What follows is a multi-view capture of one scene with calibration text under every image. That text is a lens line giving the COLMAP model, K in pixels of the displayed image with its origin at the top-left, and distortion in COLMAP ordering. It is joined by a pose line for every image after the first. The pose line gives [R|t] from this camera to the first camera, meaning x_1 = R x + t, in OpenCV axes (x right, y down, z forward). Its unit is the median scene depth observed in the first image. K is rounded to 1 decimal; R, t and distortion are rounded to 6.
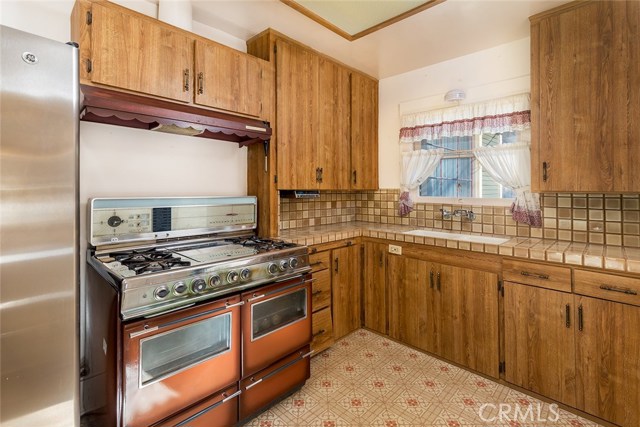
lens RADIAL K [[296.7, 0, 319.9], [0, 296.7, 189.6], [0, 0, 1]] dist [0.001355, -0.000061]
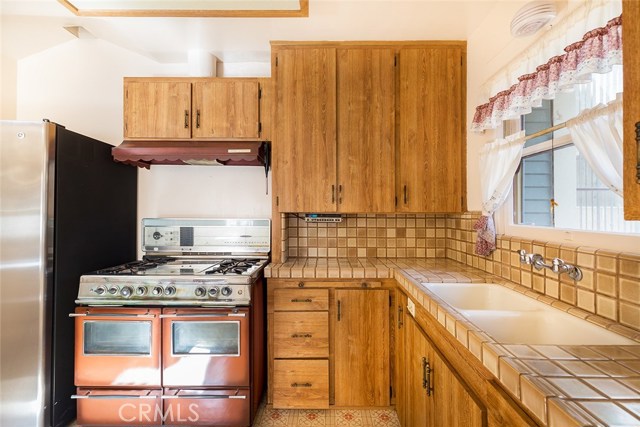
lens RADIAL K [[301.4, 0, 320.0], [0, 301.4, 213.5], [0, 0, 1]] dist [0.000934, -0.000126]
pose [[0.686007, 0.001159, -0.727594, 0.591692], [-0.000623, 0.999999, 0.001005, 0.002494], [0.727595, -0.000236, 0.686007, 0.423346]]
